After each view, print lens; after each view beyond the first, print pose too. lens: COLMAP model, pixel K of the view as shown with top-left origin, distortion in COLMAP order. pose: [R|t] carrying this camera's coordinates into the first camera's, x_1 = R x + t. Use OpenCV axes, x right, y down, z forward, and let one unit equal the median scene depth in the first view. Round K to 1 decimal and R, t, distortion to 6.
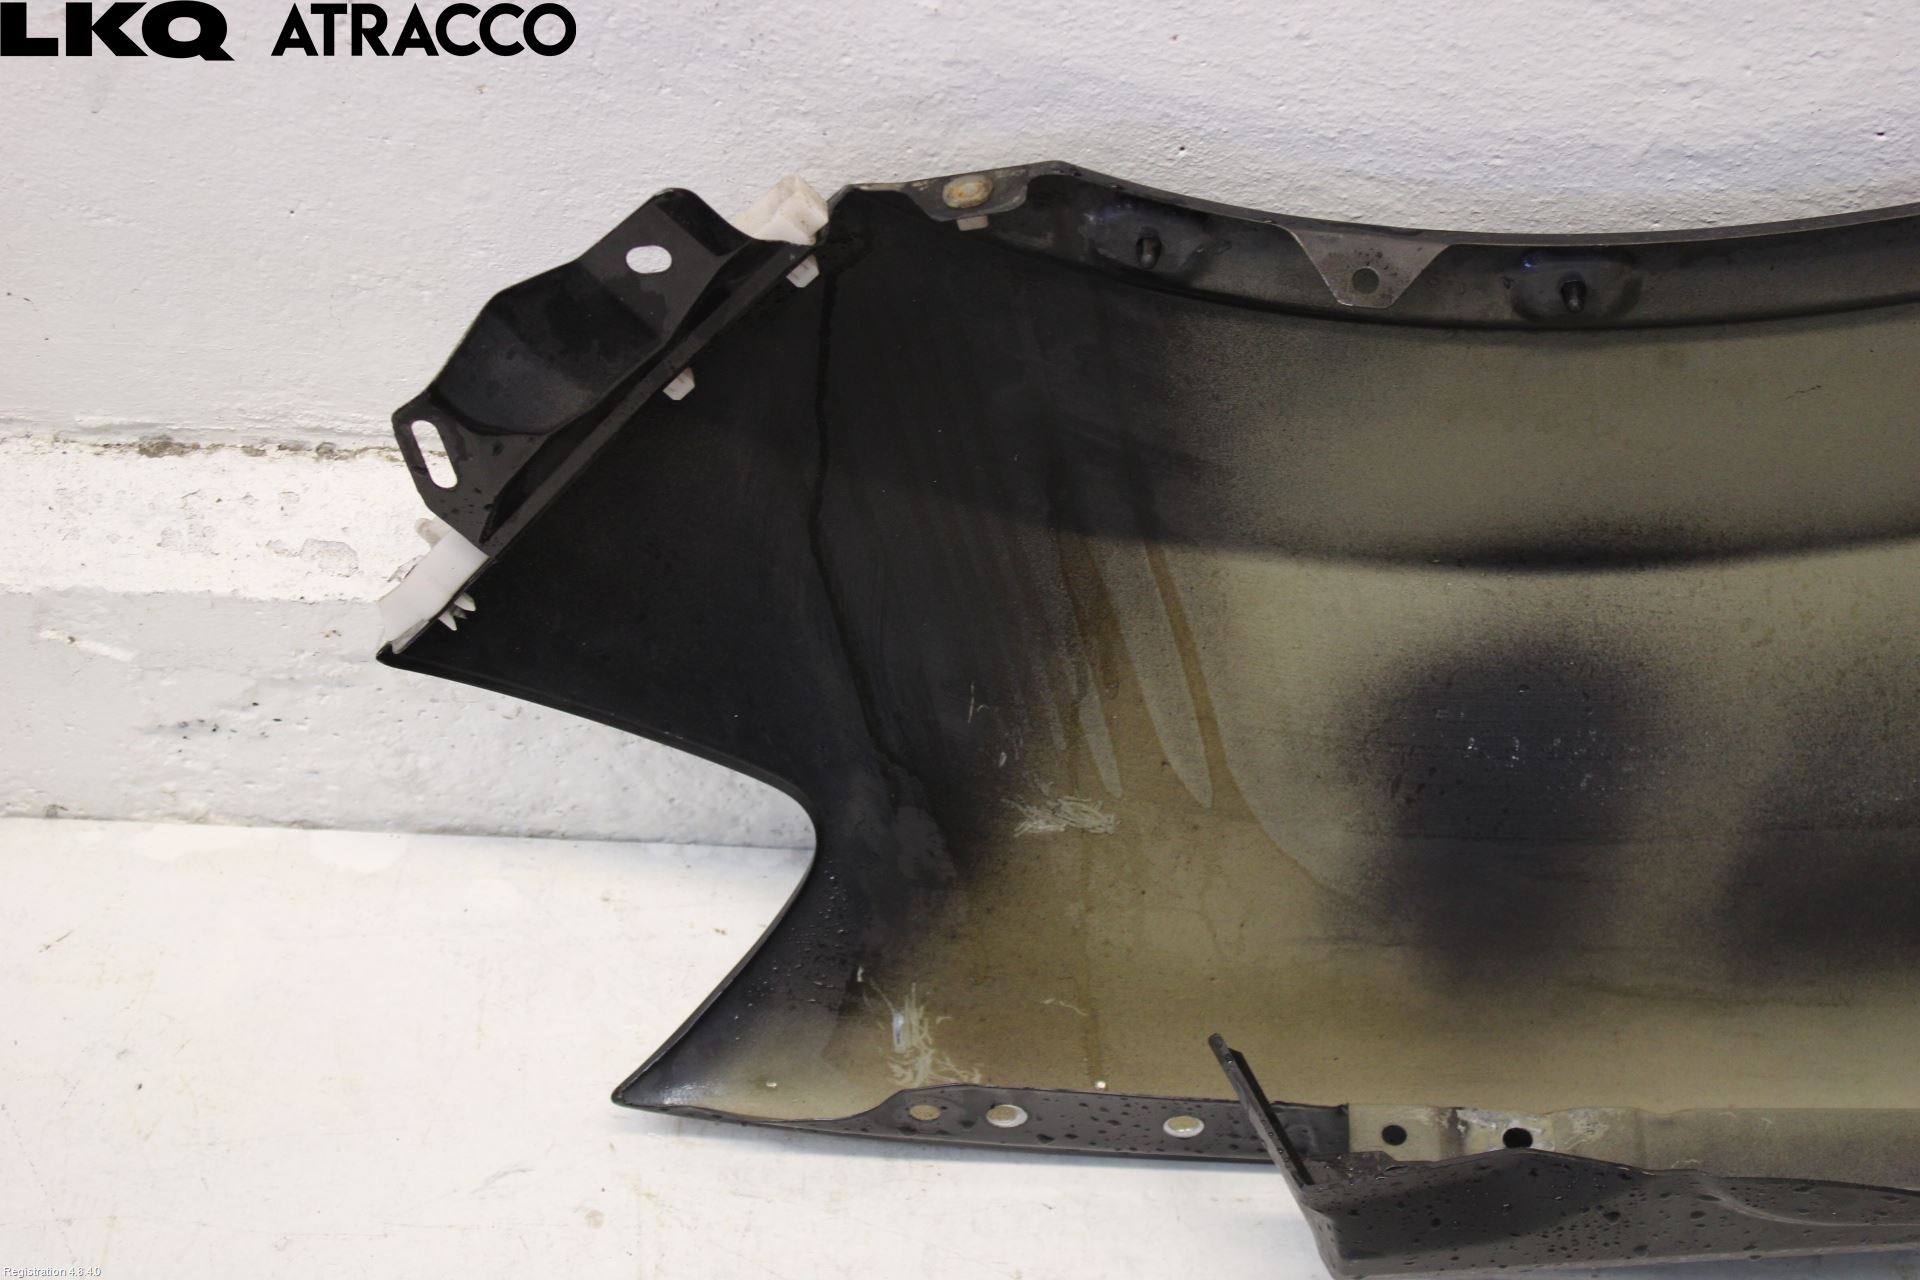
lens RADIAL K [[3288.2, 0, 960.0], [0, 3288.2, 640.0], [0, 0, 1]] dist [0.004398, 0.029235]
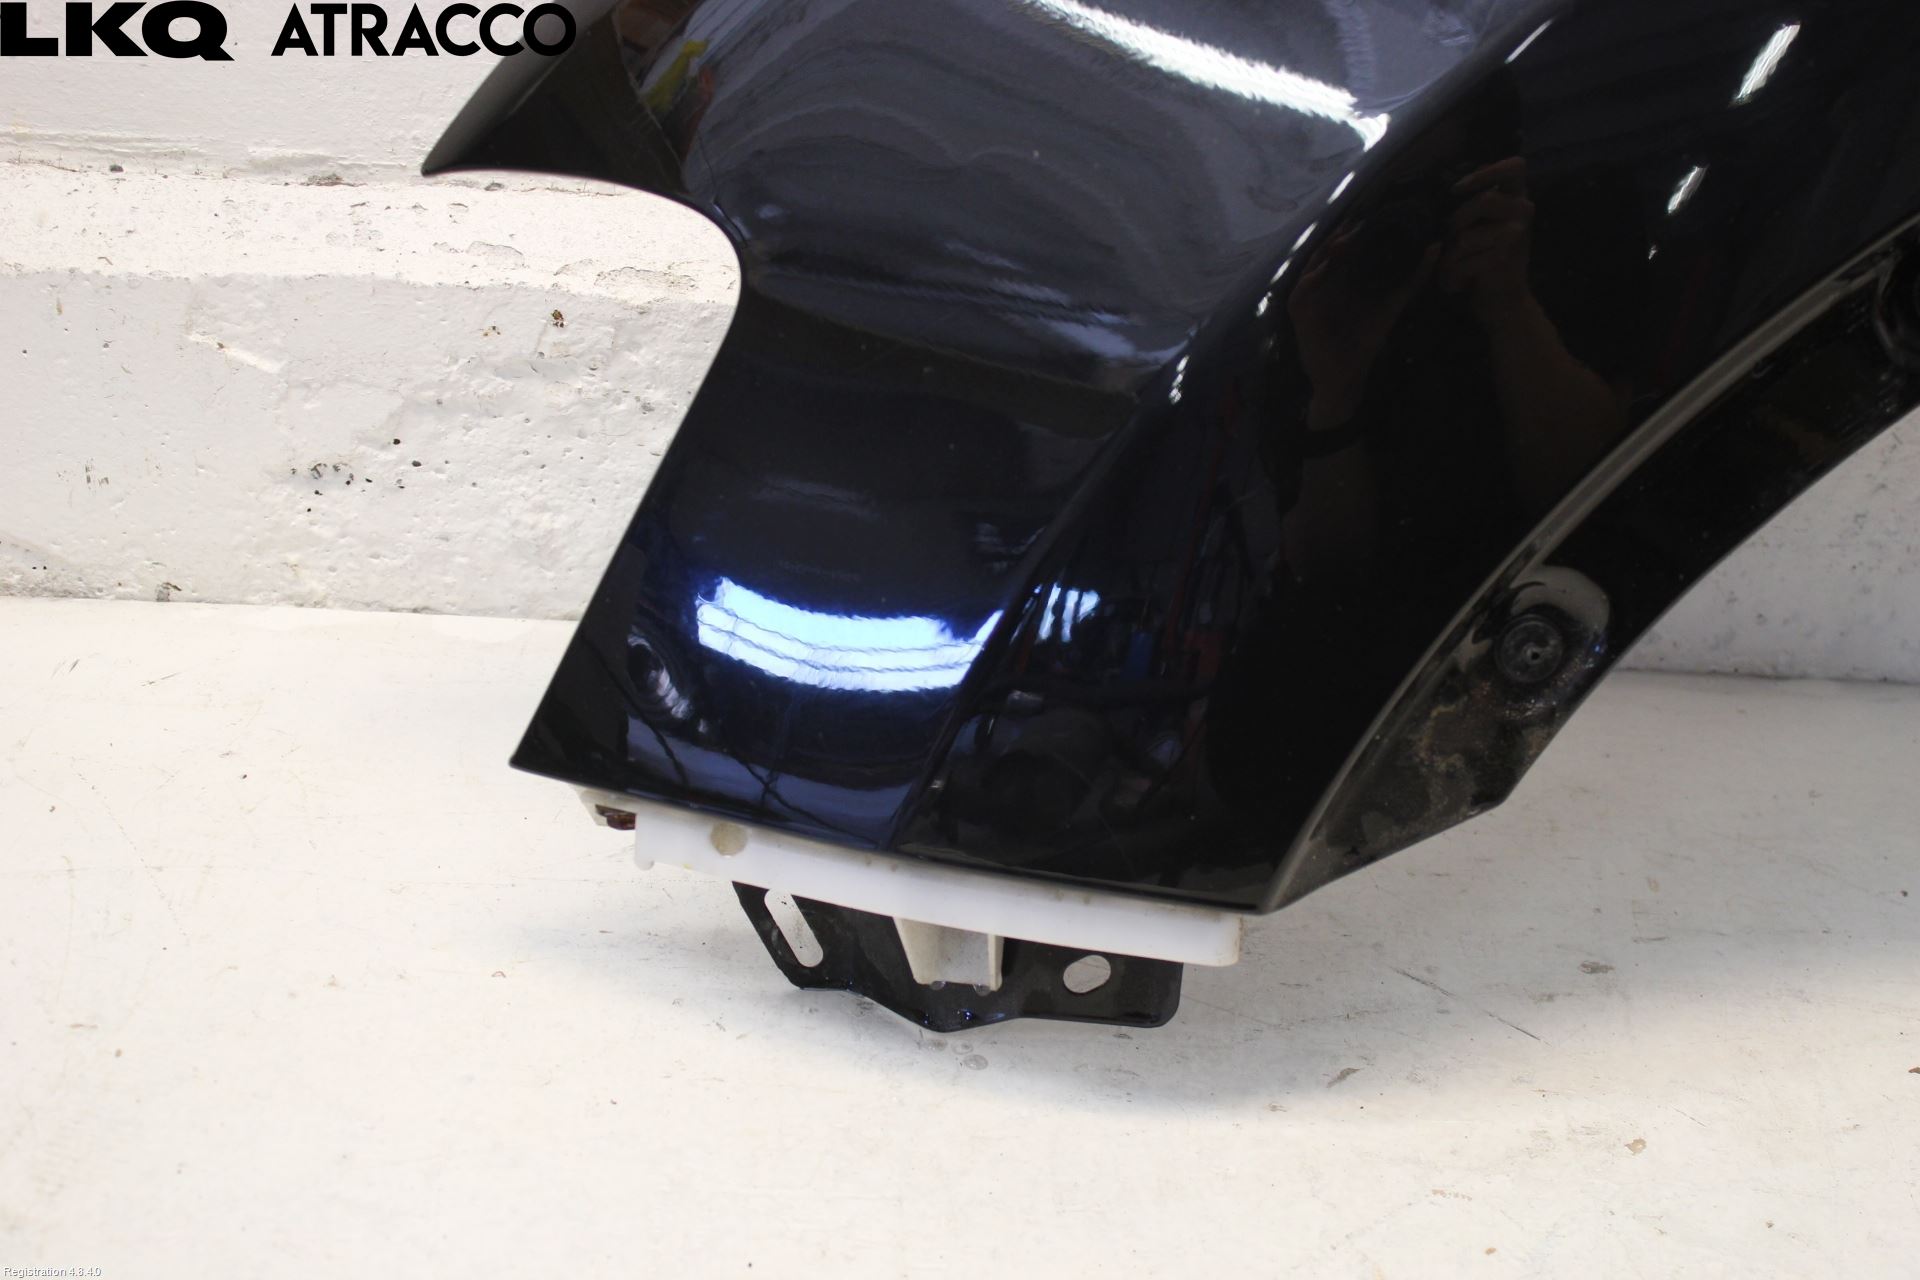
lens RADIAL K [[2645.3, 0, 960.0], [0, 2645.3, 640.0], [0, 0, 1]] dist [-0.021197, 0.002346]
pose [[0.997217, 0.029827, 0.068334, -0.099603], [-0.002380, 0.928765, -0.370661, 0.371887], [-0.074522, 0.369466, 0.926251, 0.280201]]
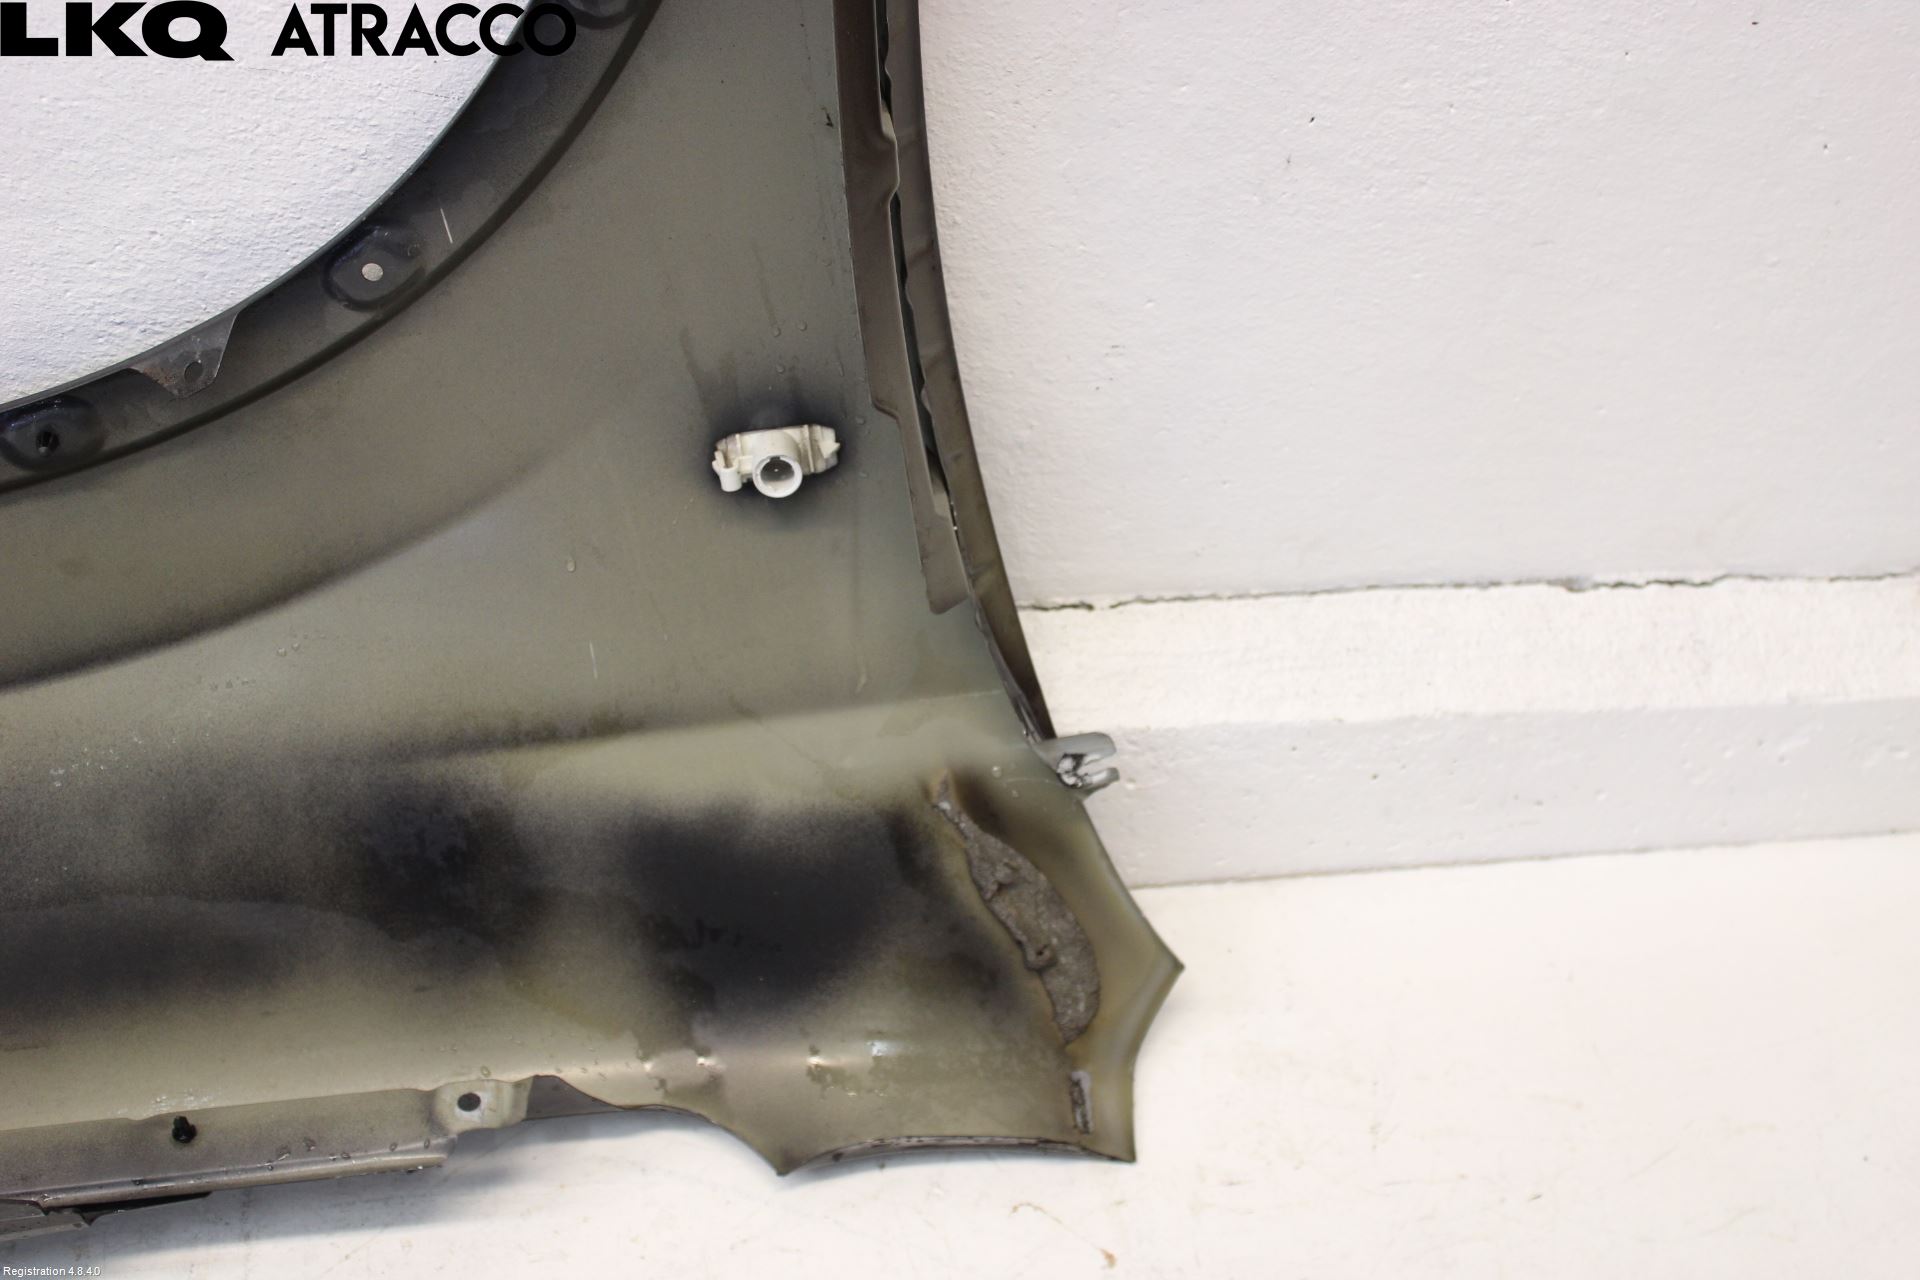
lens RADIAL K [[2402.7, 0, 960.0], [0, 2402.7, 640.0], [0, 0, 1]] dist [-0.044899, -0.034457]
pose [[0.975414, -0.078349, 0.205983, 0.424696], [0.087517, 0.995521, -0.035765, 0.016916], [-0.202258, 0.052912, 0.977902, 0.008667]]
